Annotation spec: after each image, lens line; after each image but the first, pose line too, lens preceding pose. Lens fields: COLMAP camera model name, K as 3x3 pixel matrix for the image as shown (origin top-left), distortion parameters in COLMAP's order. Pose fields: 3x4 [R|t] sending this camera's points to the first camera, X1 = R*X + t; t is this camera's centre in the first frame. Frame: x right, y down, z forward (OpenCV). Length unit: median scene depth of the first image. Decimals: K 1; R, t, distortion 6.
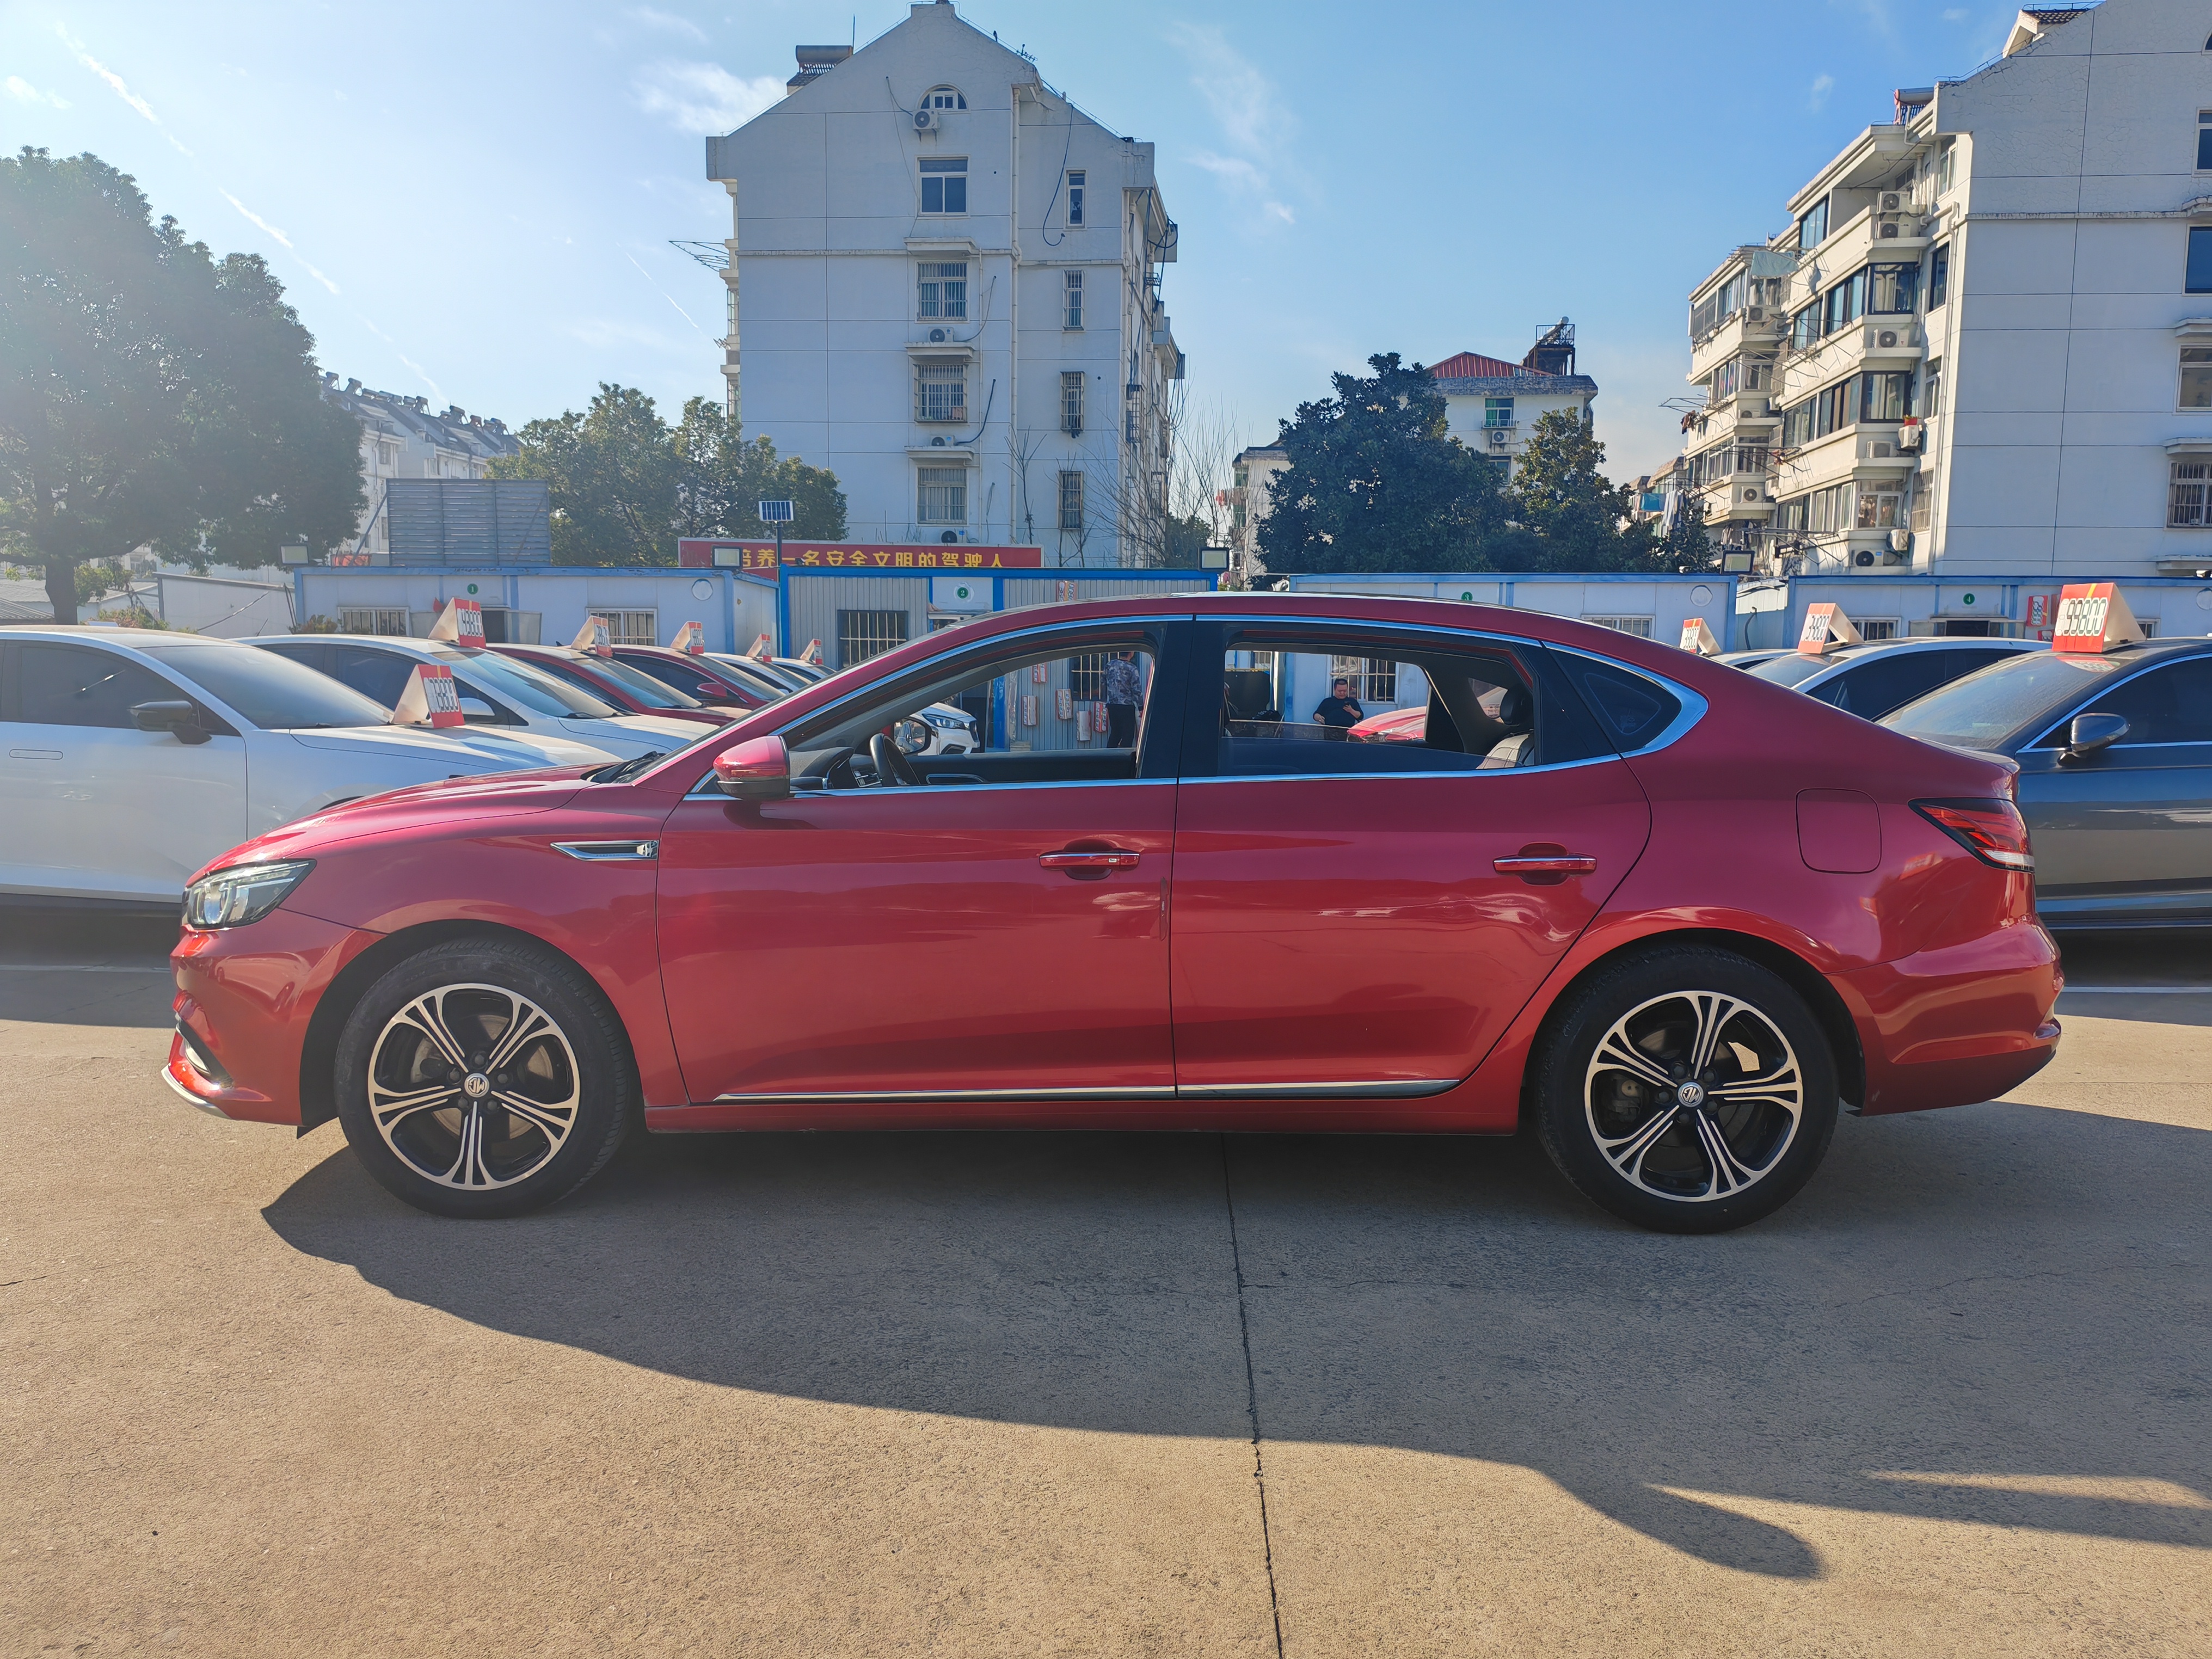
lens RADIAL K [[1686.9, 0, 1111.1], [0, 1686.9, 831.5], [0, 0, 1]] dist [0.054036, -0.057092]
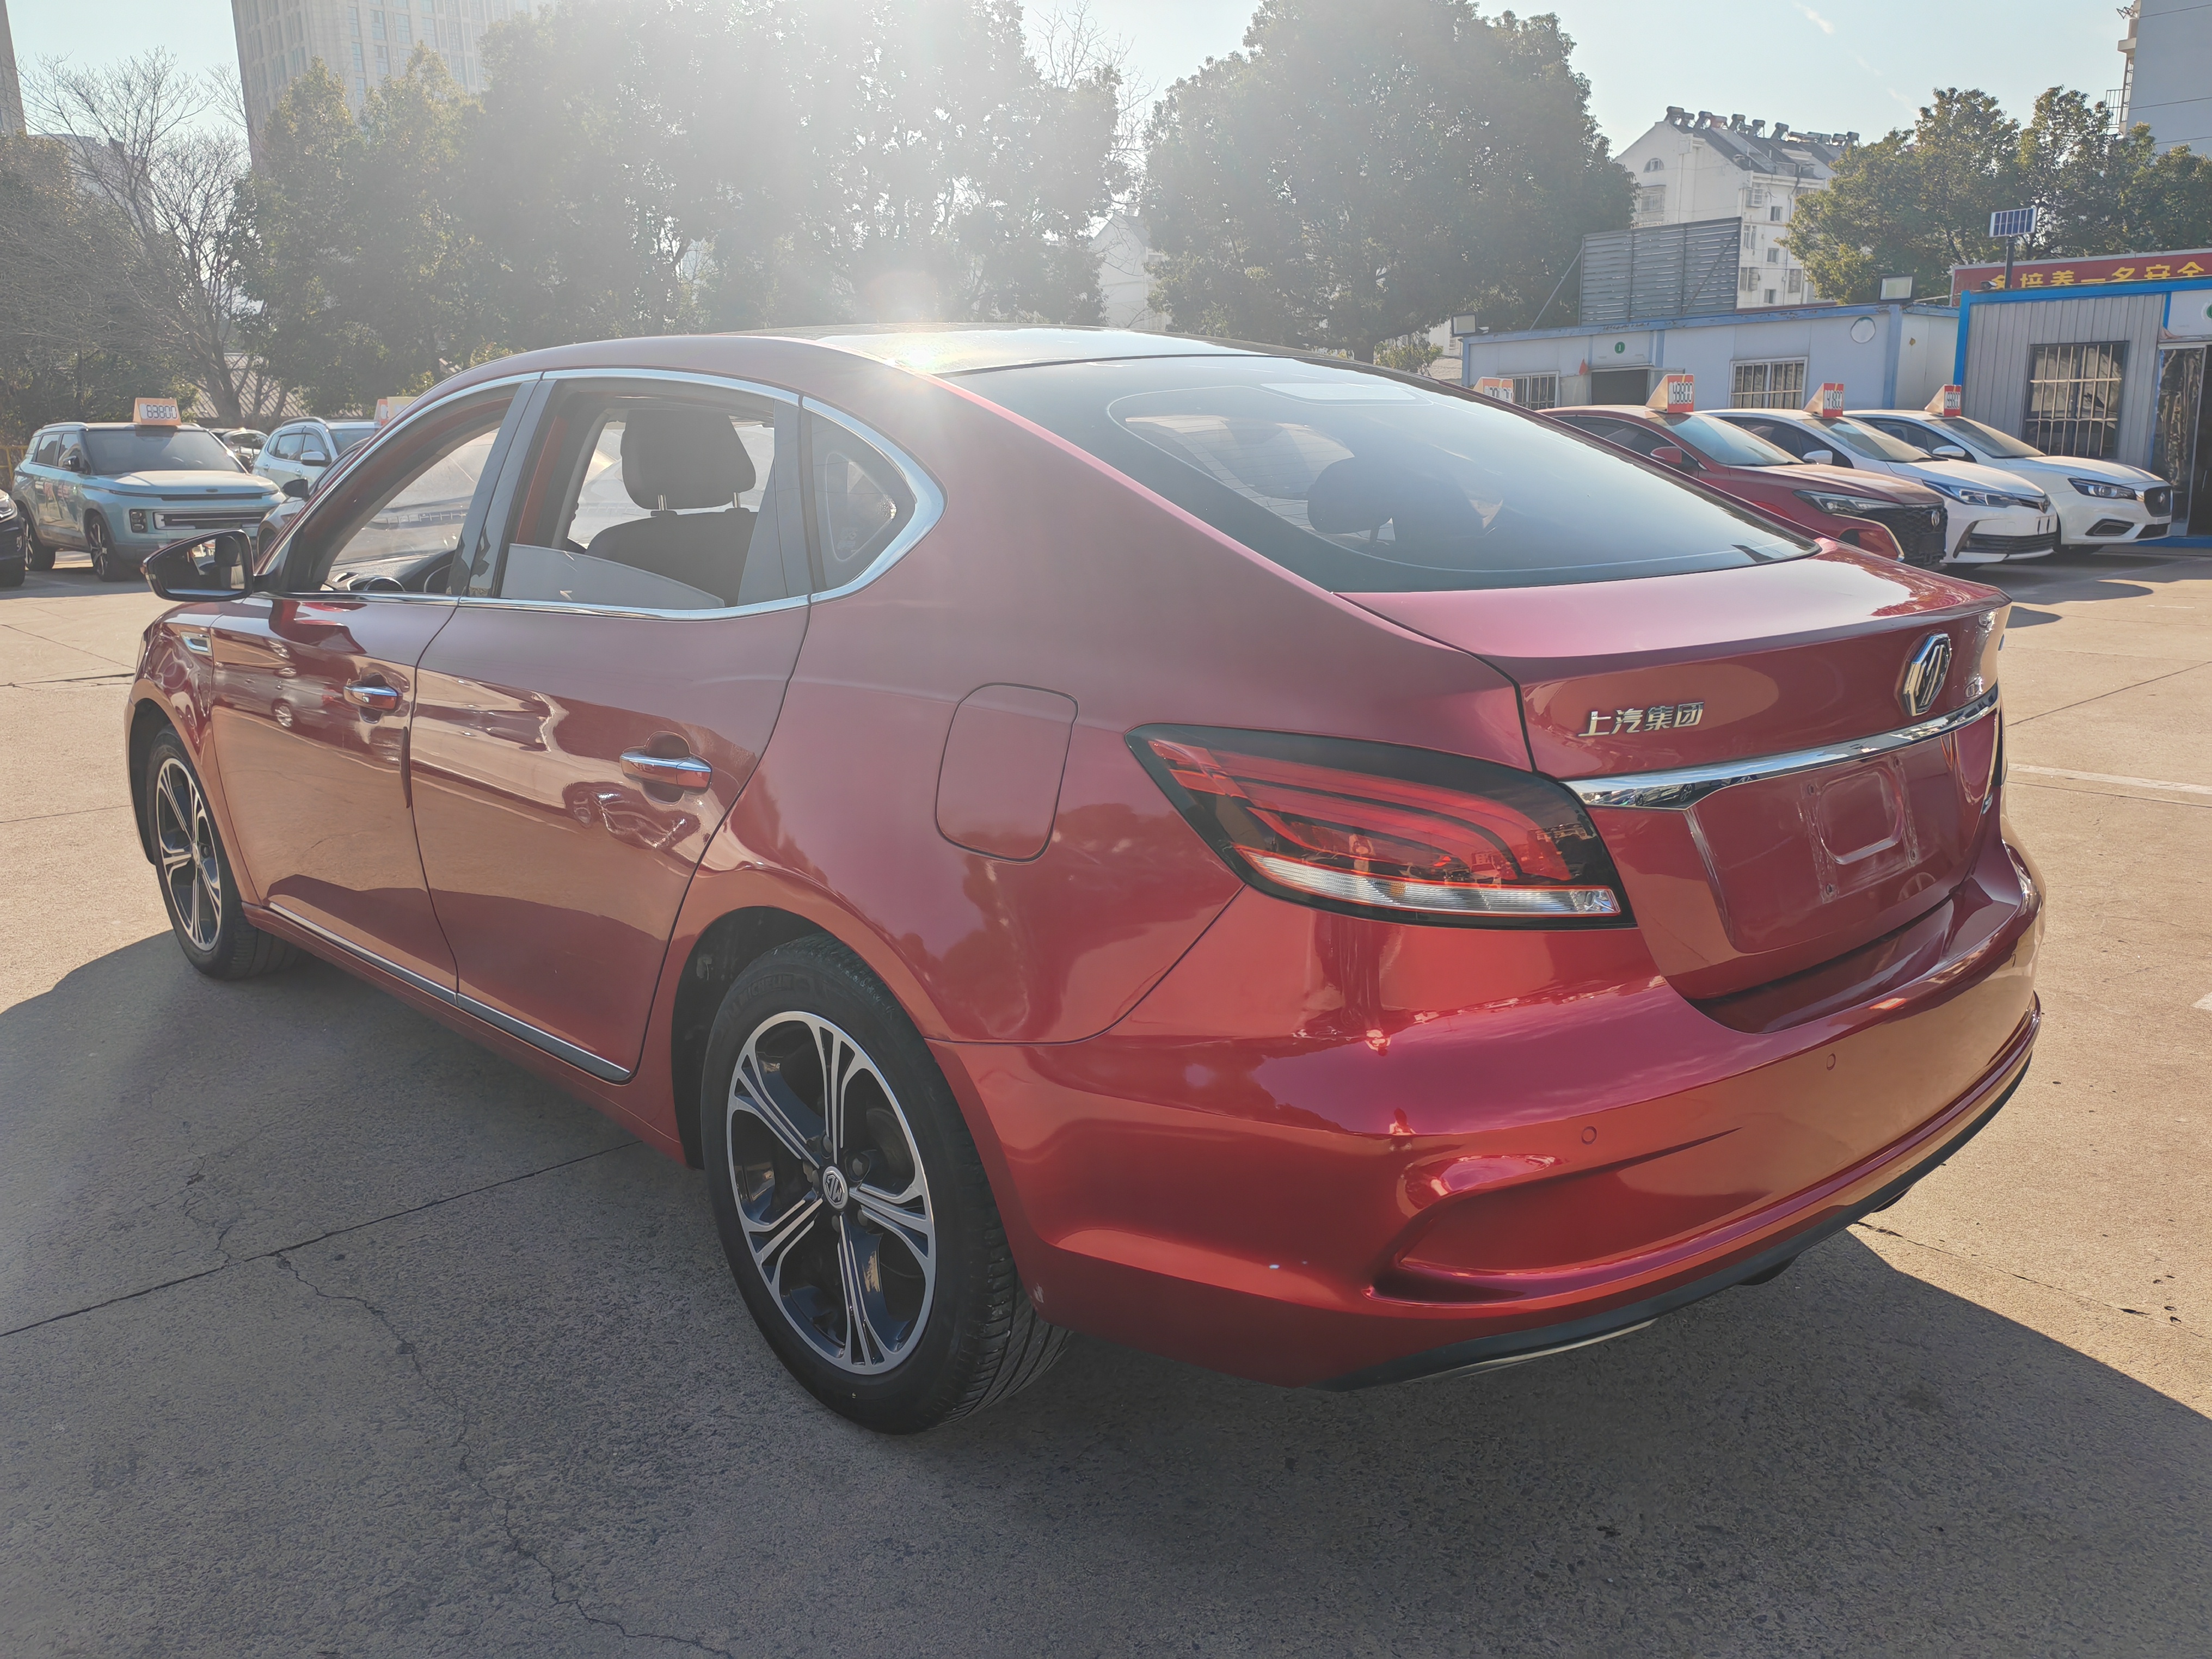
lens RADIAL K [[1686.9, 0, 1096.5], [0, 1686.9, 831.1], [0, 0, 1]] dist [0.054036, -0.057092]
pose [[0.699176, 0.143251, -0.700451, 0.124123], [-0.046443, 0.986752, 0.155444, -0.009472], [0.713439, -0.076152, 0.696567, 0.104314]]
